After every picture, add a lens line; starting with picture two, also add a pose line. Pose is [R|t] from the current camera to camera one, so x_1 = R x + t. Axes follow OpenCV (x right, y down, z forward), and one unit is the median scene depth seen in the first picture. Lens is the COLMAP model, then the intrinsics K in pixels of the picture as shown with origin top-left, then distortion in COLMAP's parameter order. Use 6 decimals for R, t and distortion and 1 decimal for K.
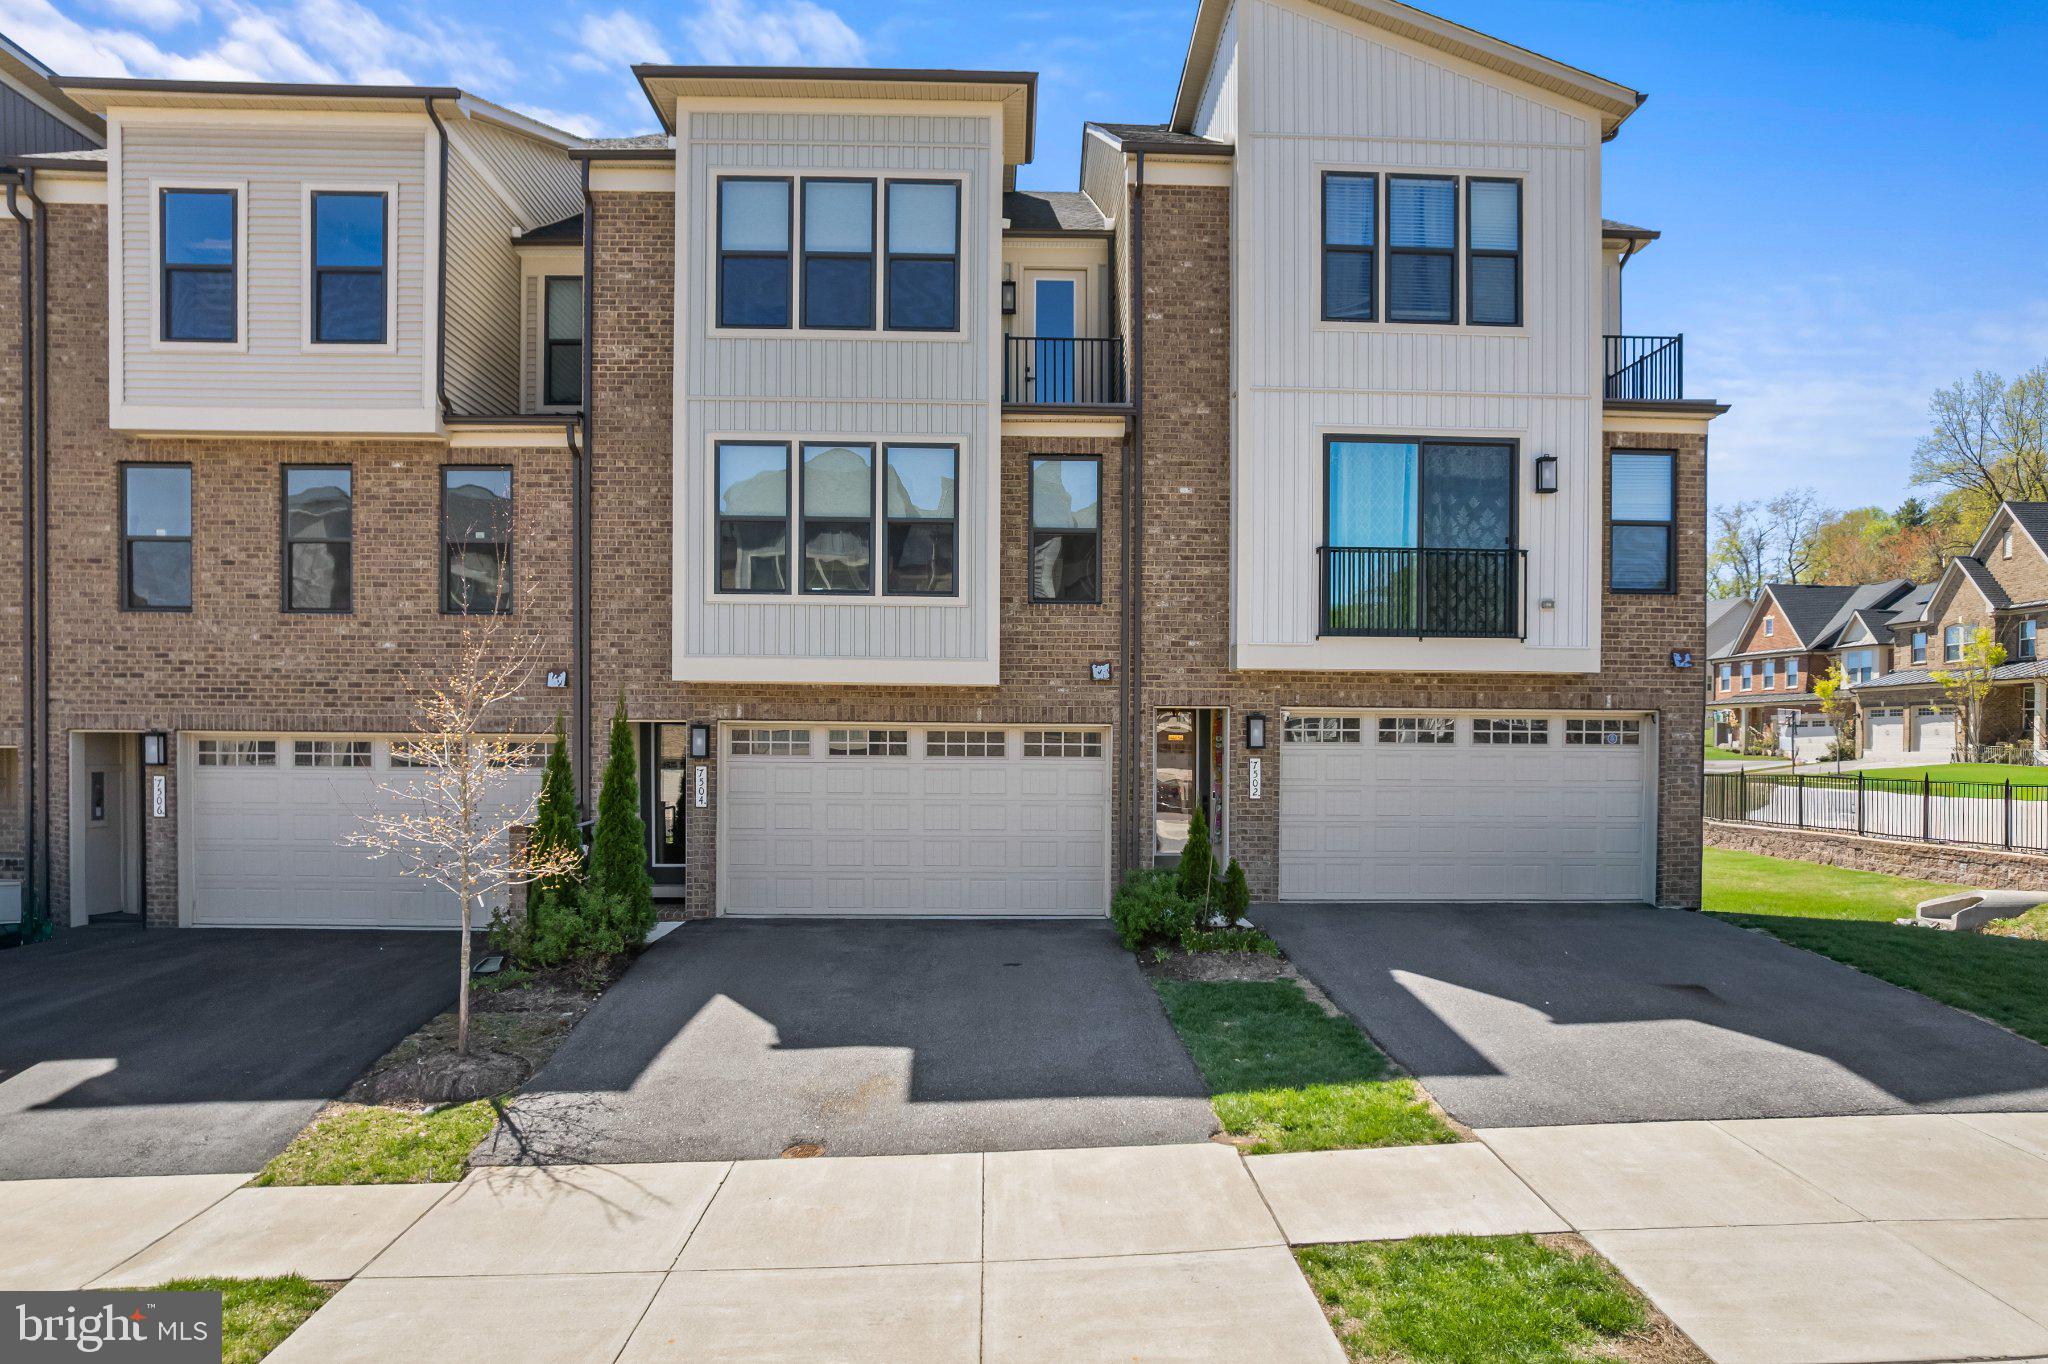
lens RADIAL K [[1349.8, 0, 1044.9], [0, 1349.8, 768.1], [0, 0, 1]] dist [-0.049409, 0.025668]
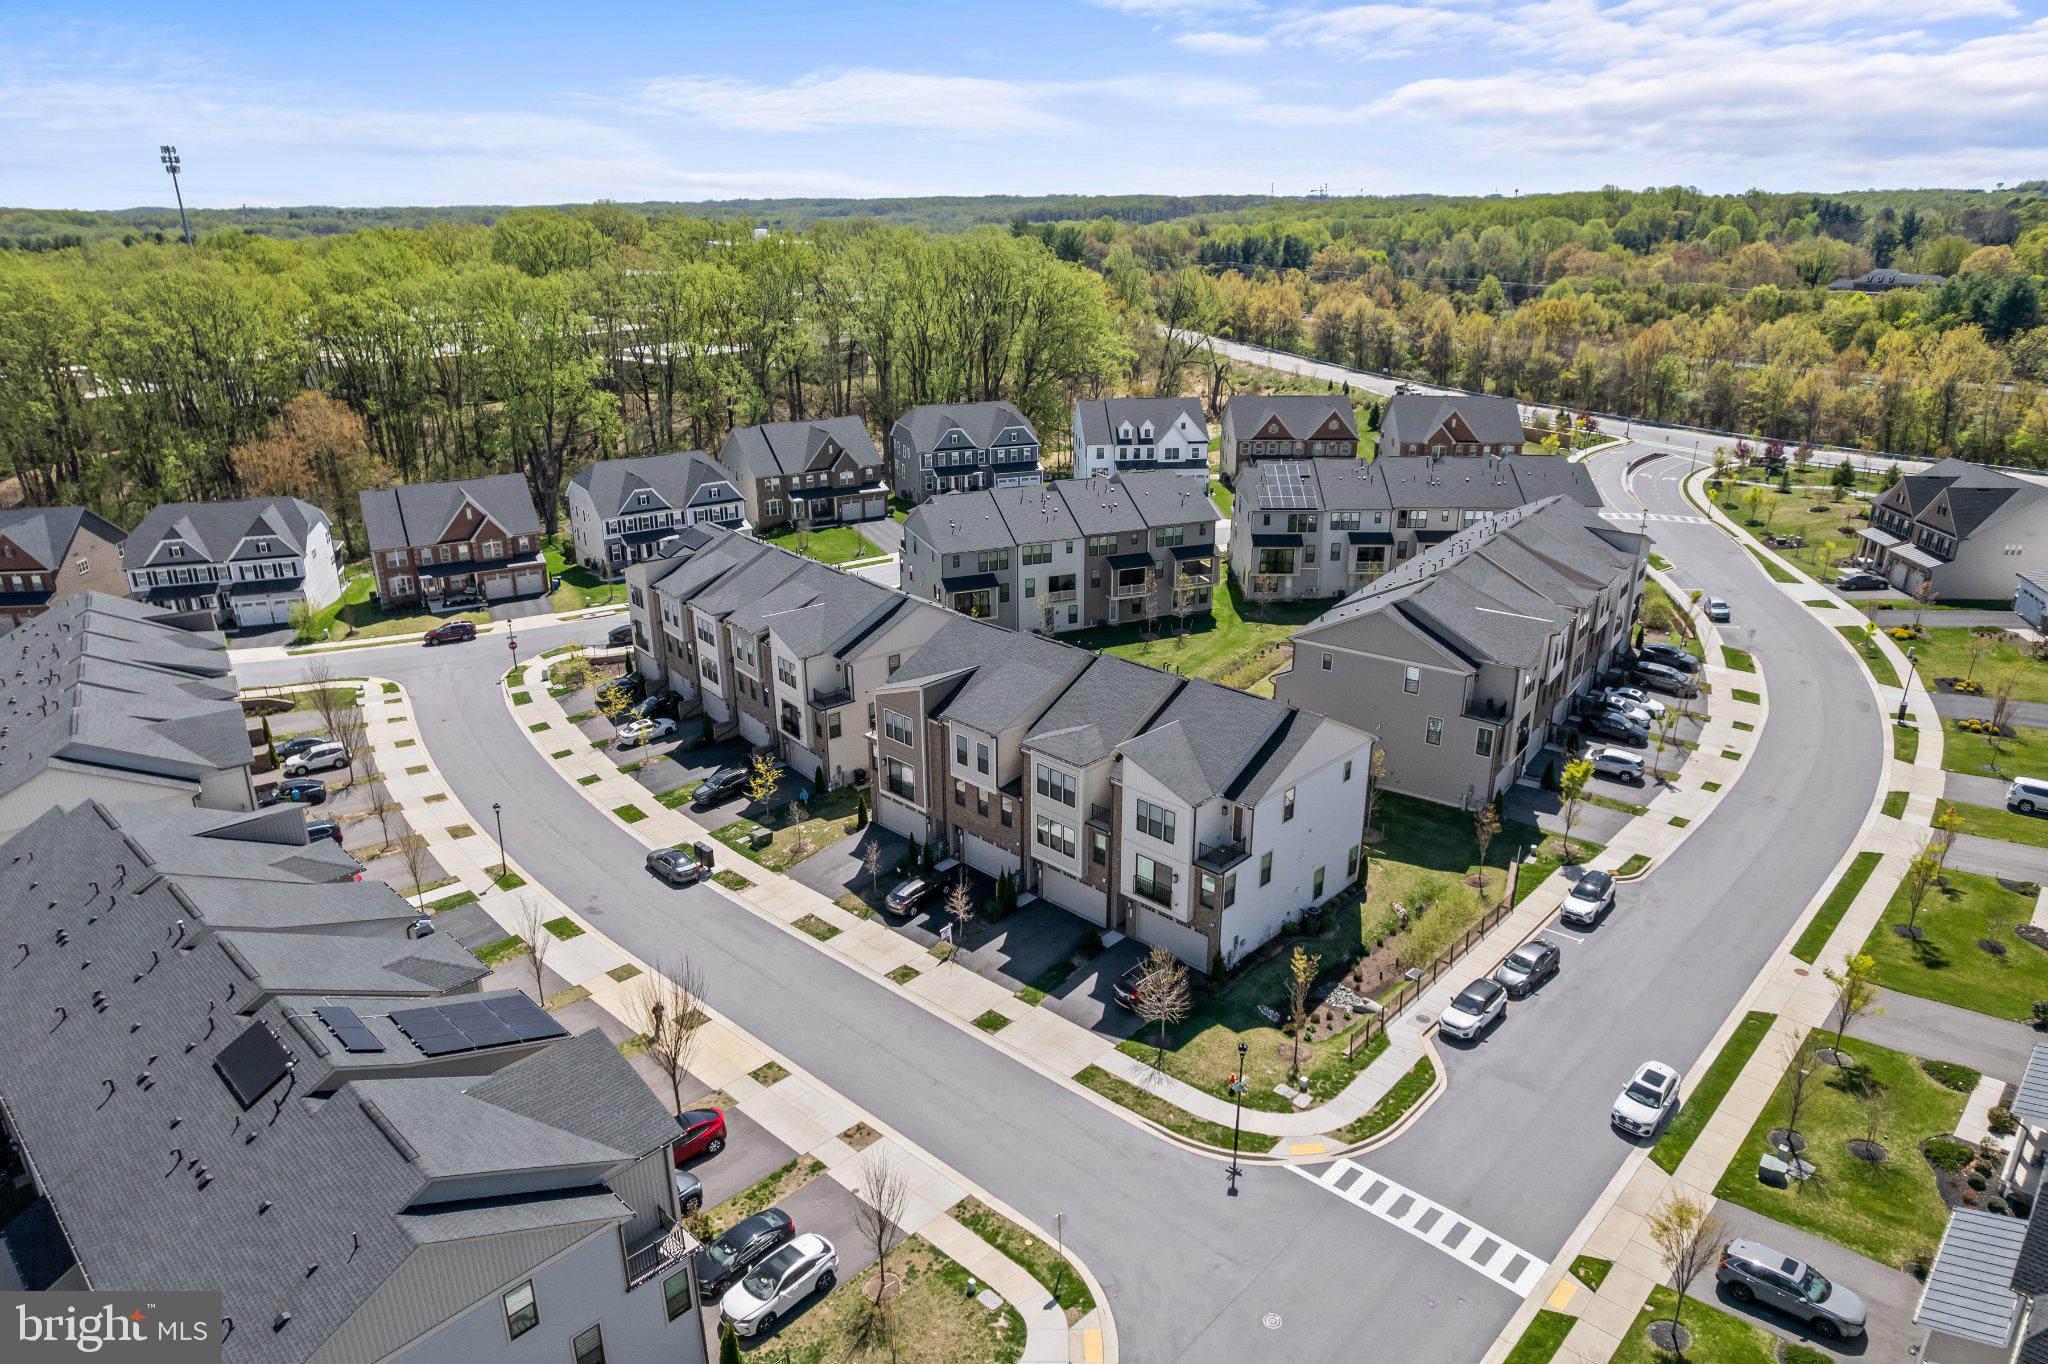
lens RADIAL K [[1316.7, 0, 1009.1], [0, 1316.7, 639.5], [0, 0, 1]] dist [-0.065673, 0.051006]
pose [[0.689030, 0.224973, -0.688930, 2.715703], [0.000120, 0.950563, 0.310531, -2.239650], [0.724733, -0.214048, 0.654940, -1.965531]]
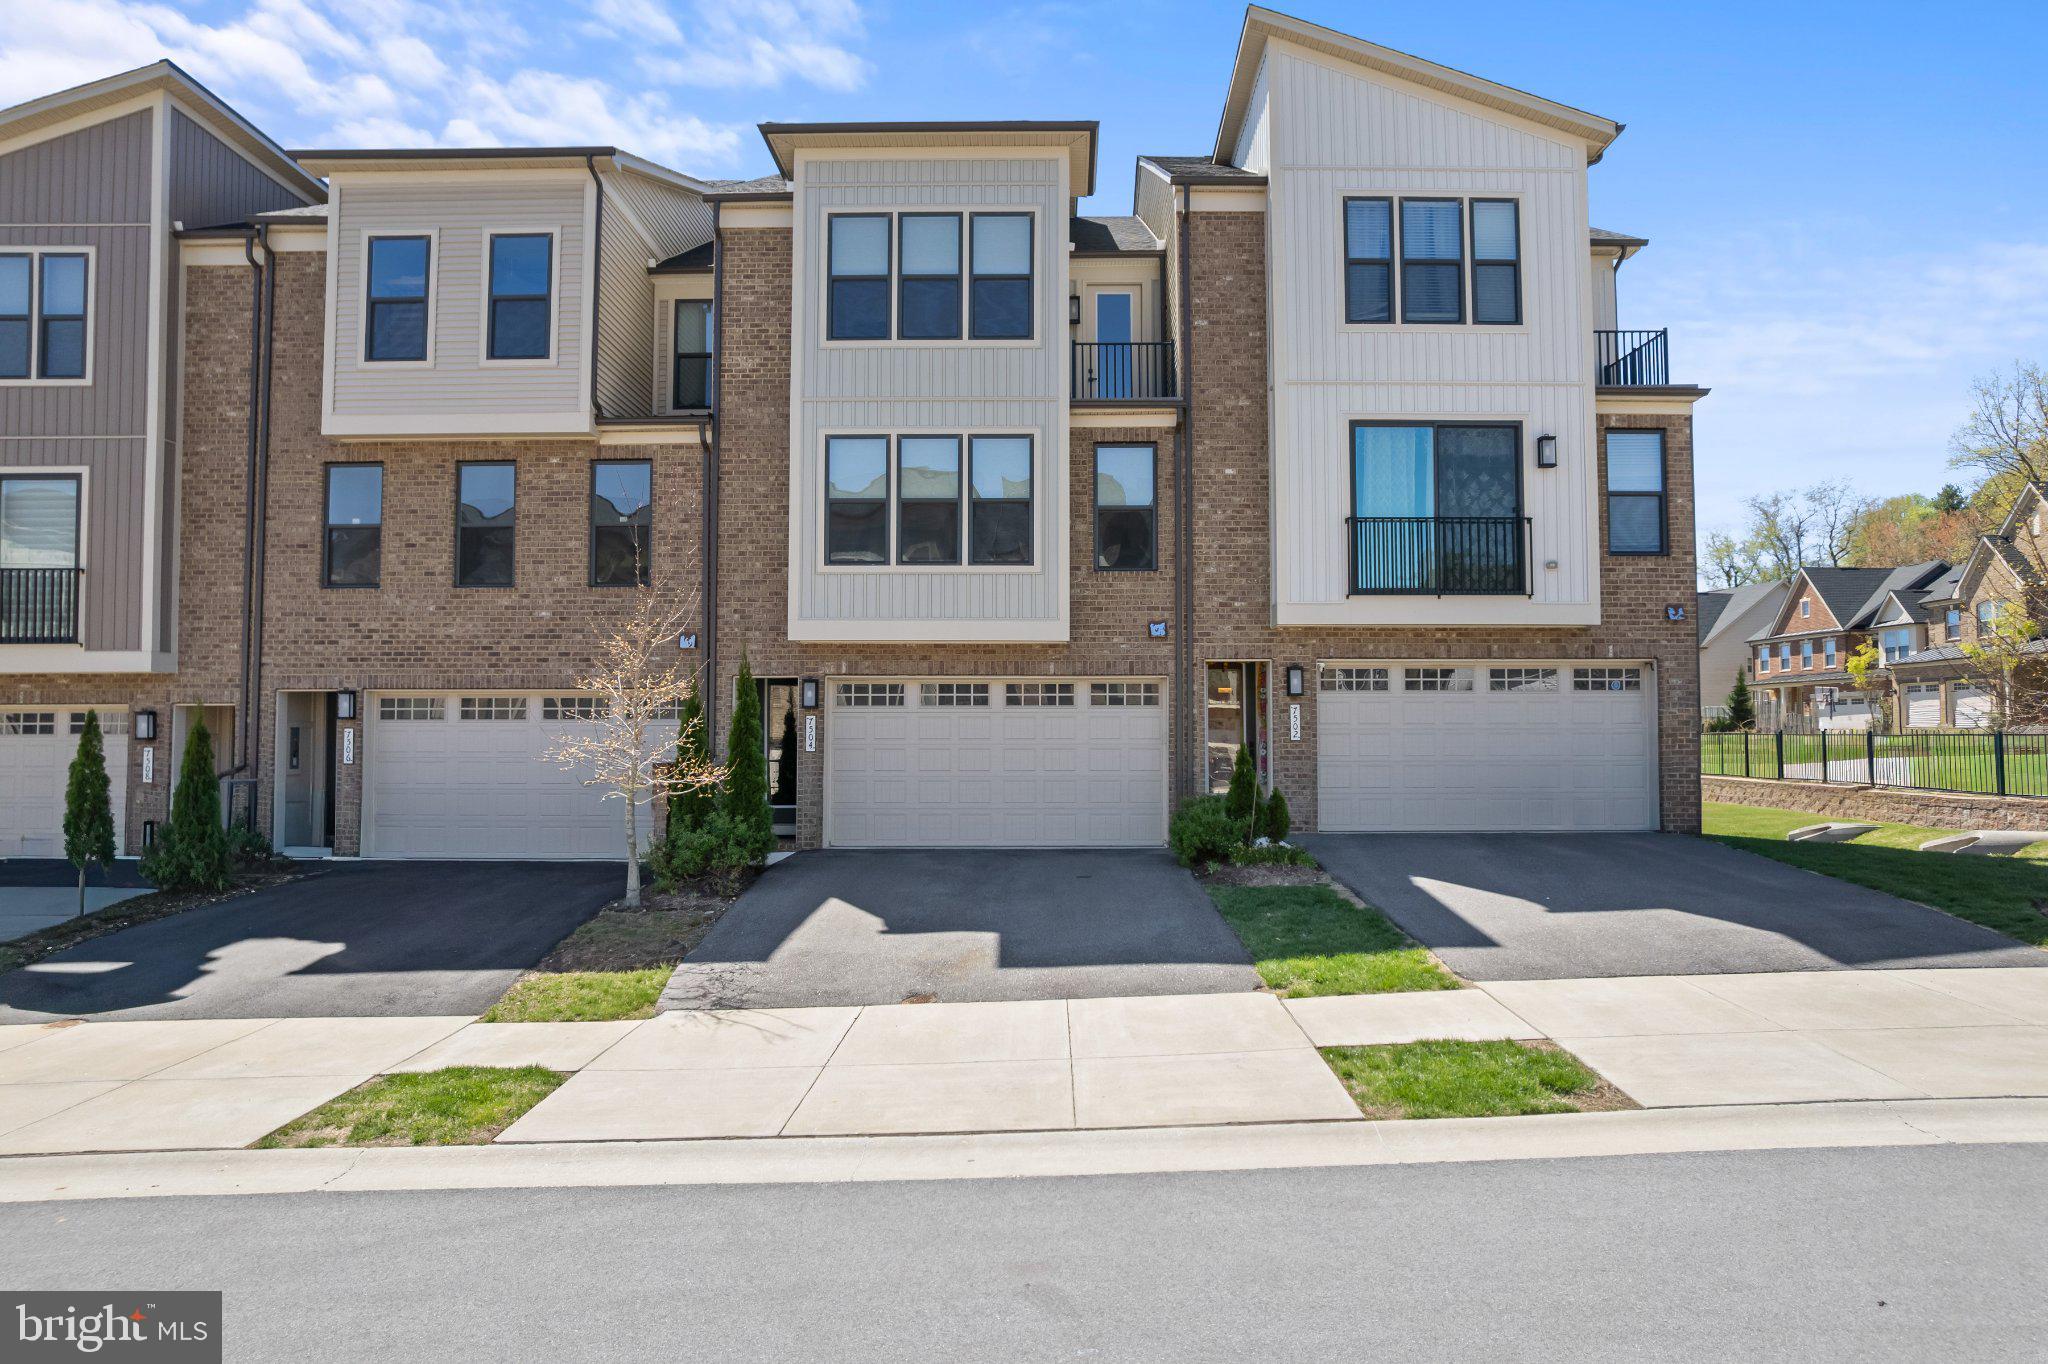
lens RADIAL K [[1316.7, 0, 1045.3], [0, 1316.7, 689.0], [0, 0, 1]] dist [-0.065673, 0.051006]
pose [[0.999004, -0.010099, -0.043466, -0.006192], [0.007672, 0.998421, -0.055656, 0.040684], [0.043959, 0.055267, 0.997503, -0.115290]]
